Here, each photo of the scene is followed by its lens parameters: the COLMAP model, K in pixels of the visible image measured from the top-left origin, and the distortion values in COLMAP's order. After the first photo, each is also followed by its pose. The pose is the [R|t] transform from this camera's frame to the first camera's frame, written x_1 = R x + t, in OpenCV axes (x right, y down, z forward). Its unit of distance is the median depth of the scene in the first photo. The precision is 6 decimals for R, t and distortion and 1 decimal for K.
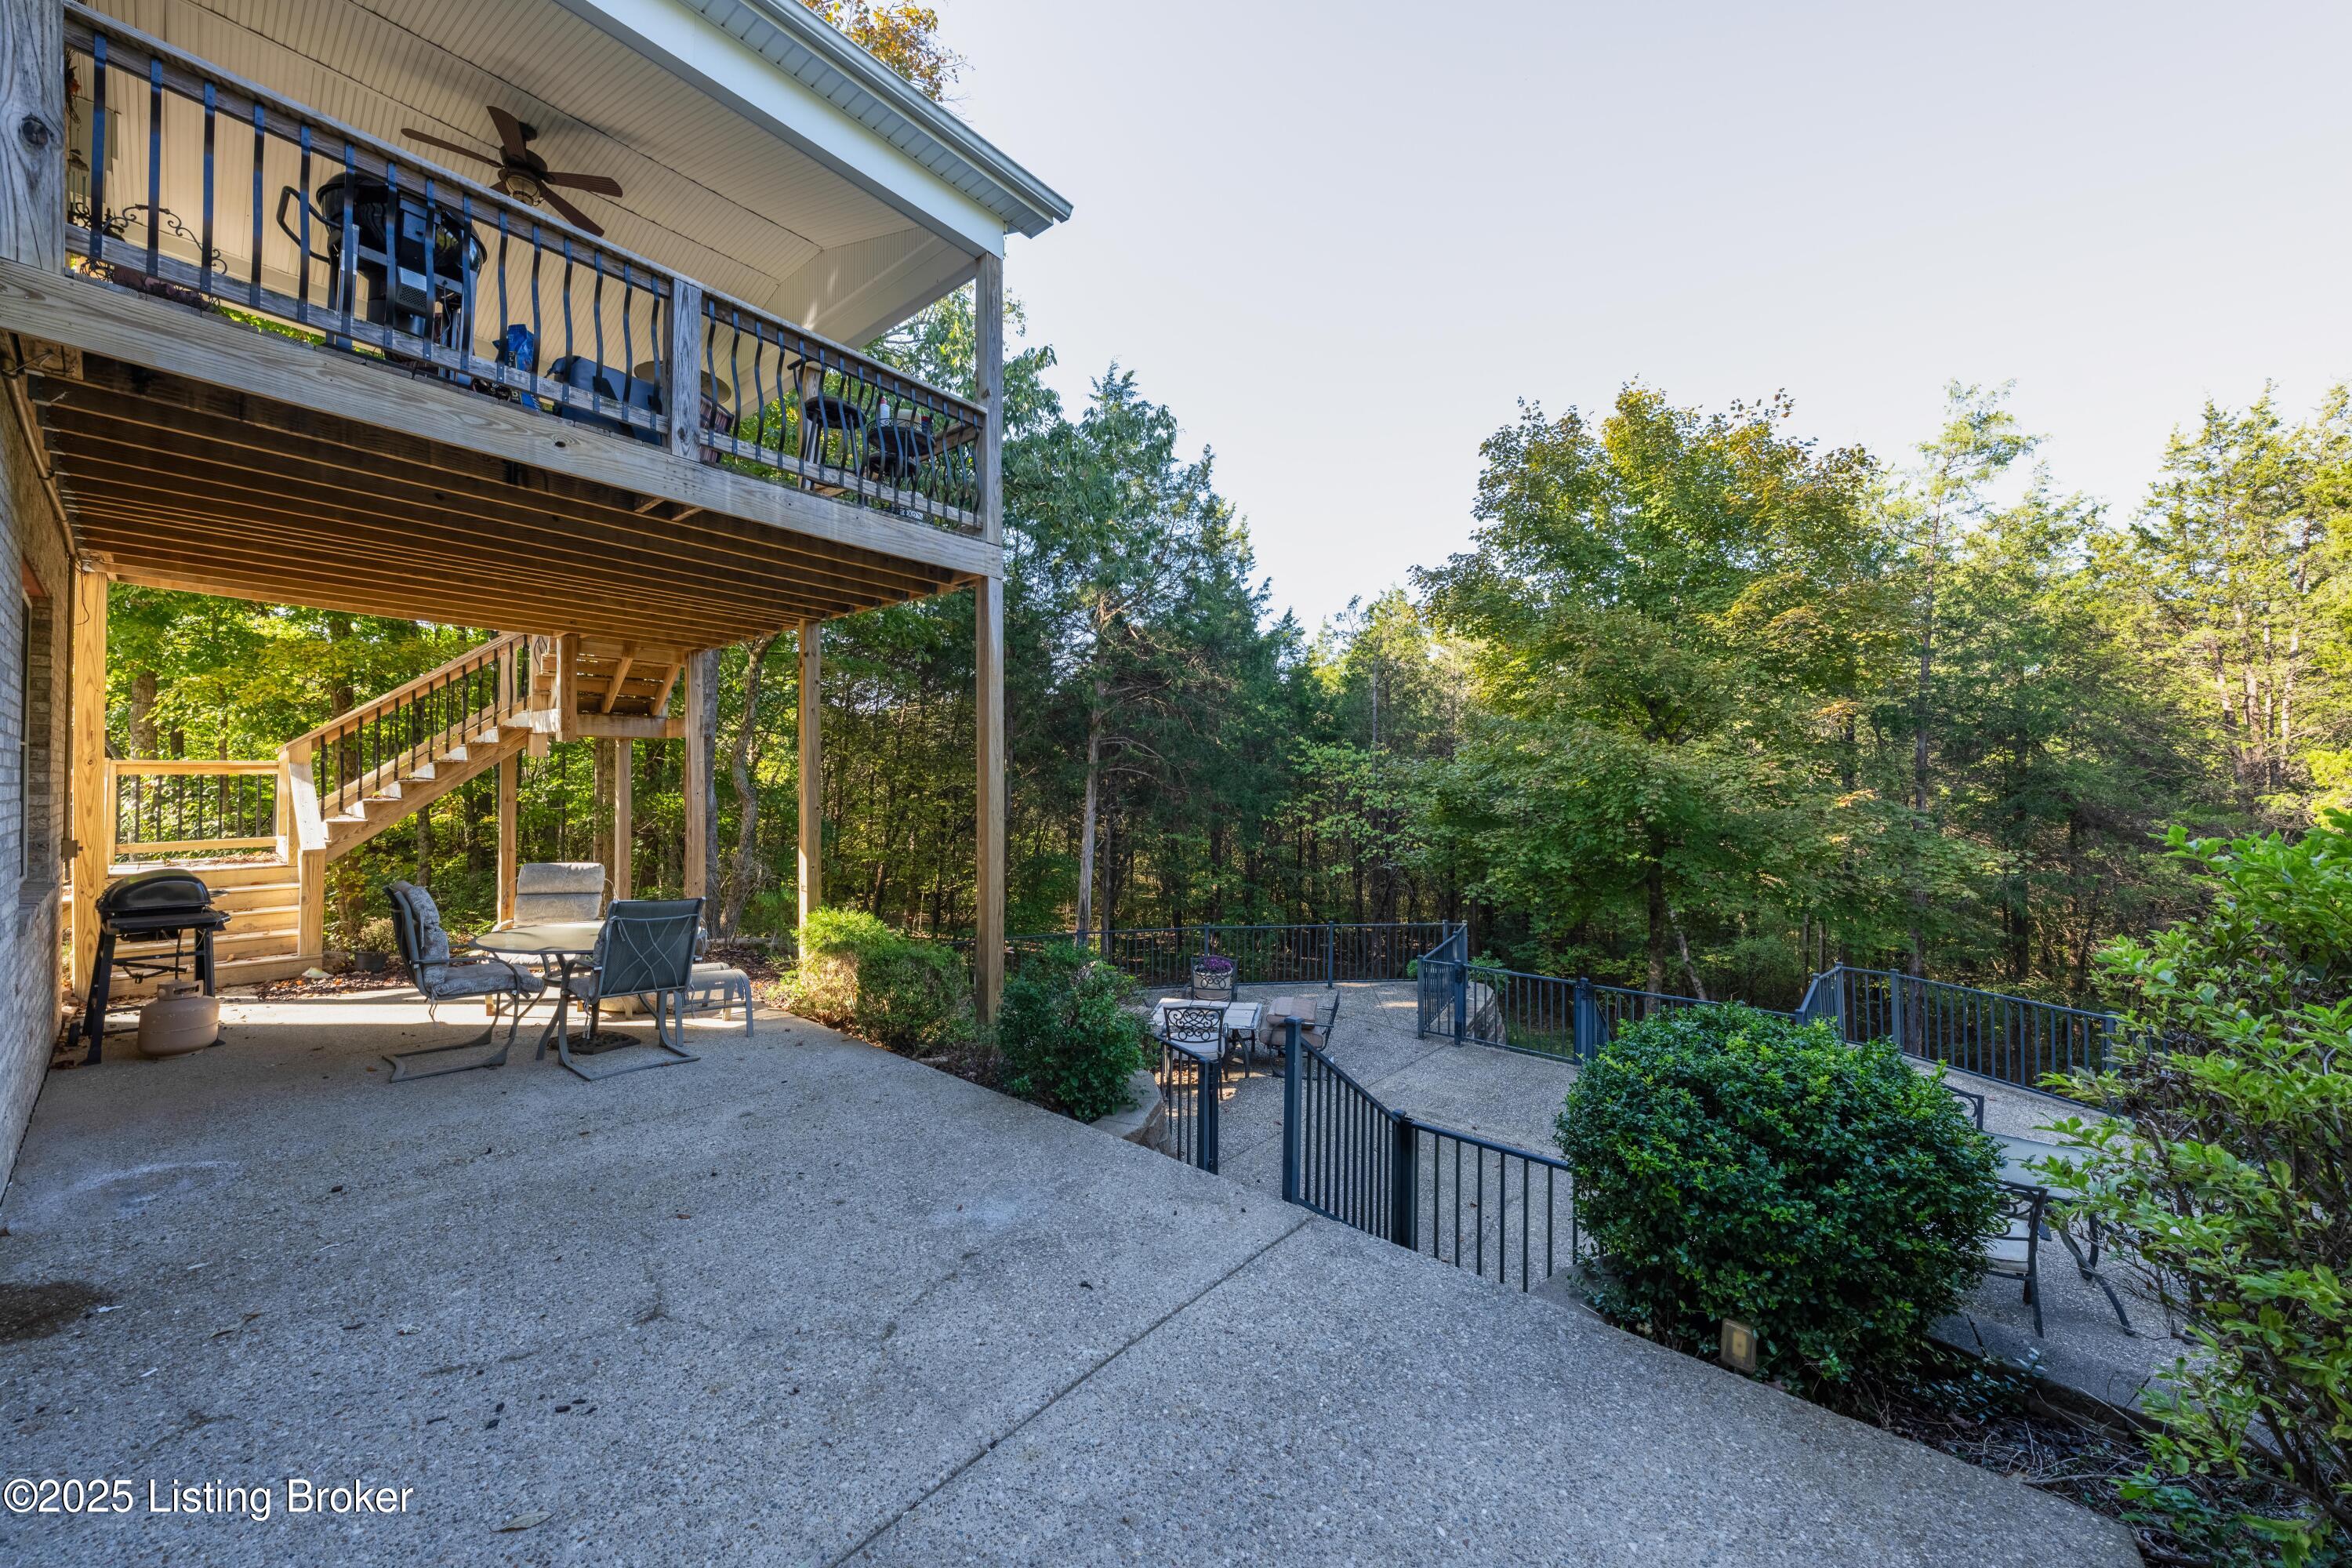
lens RADIAL K [[854.7, 0, 1176.0], [0, 854.7, 784.0], [0, 0, 1]] dist [0.000946, -0.000116]
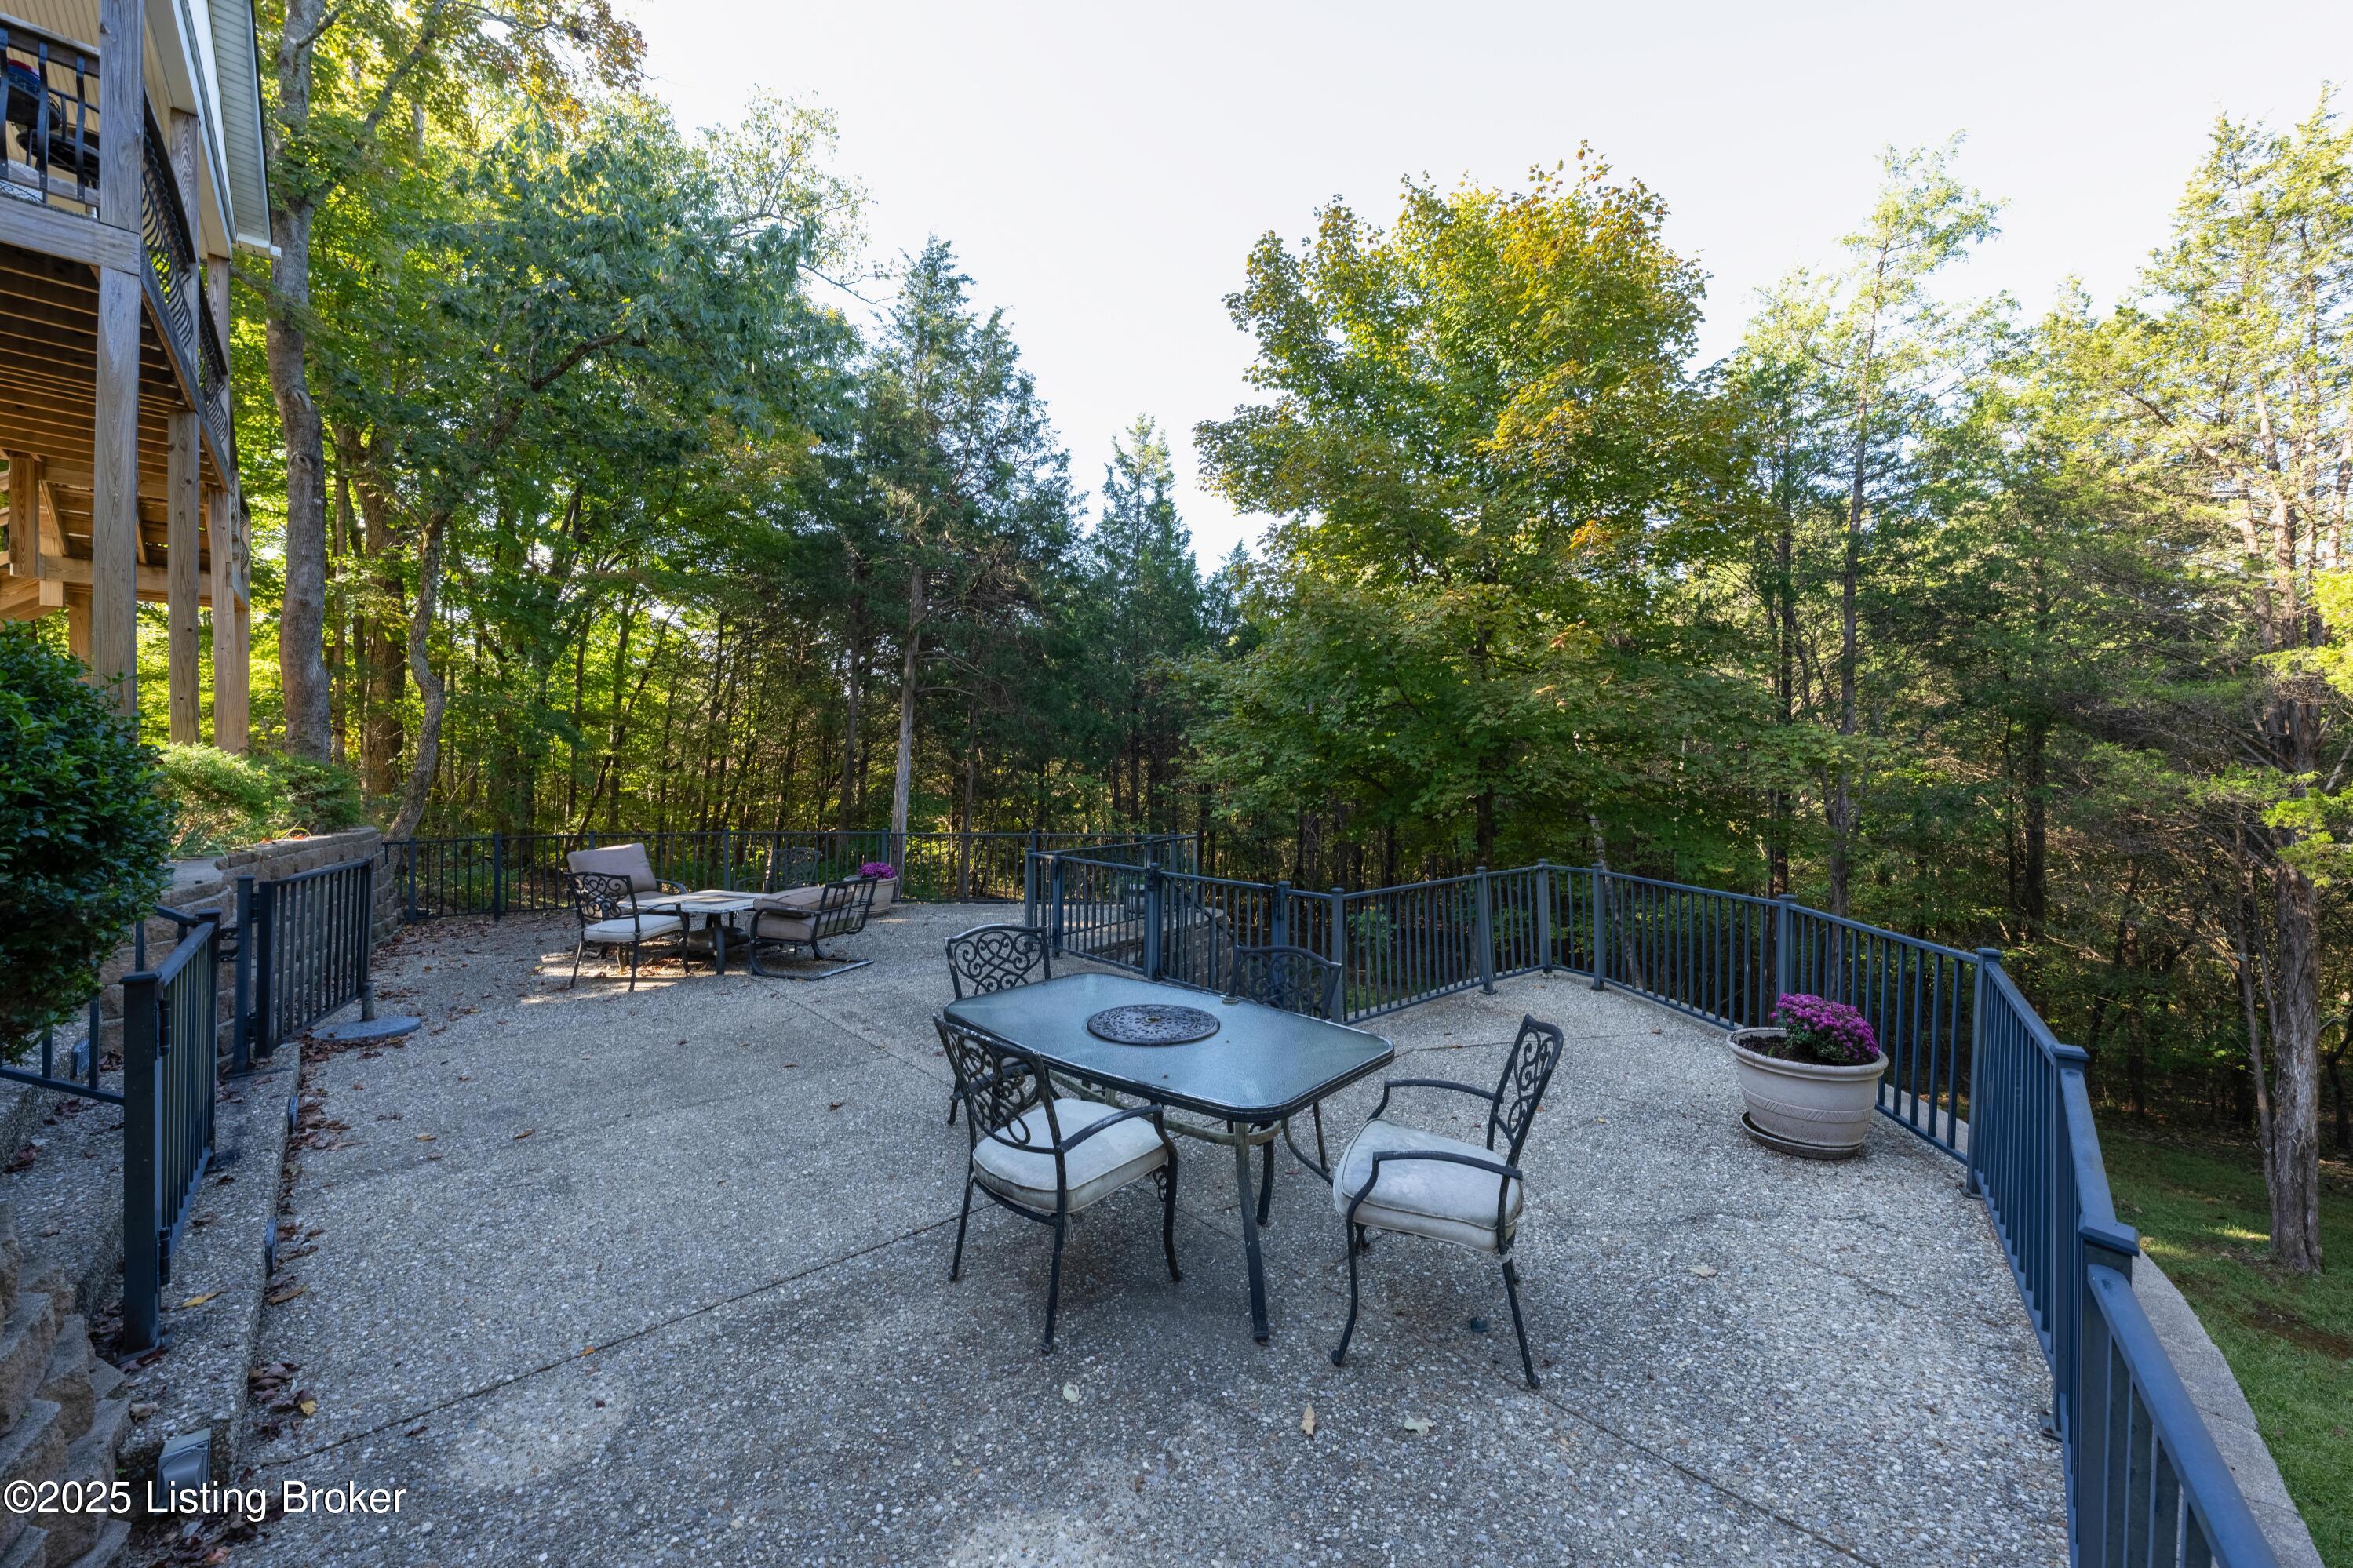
lens RADIAL K [[854.9, 0, 1176.5], [0, 854.9, 784.0], [0, 0, 1]] dist [0.000946, -0.000116]
pose [[0.993212, 0.008972, -0.115972, 0.372558], [-0.006893, 0.999808, 0.018317, 0.087435], [0.116114, -0.017394, 0.993084, 0.157800]]
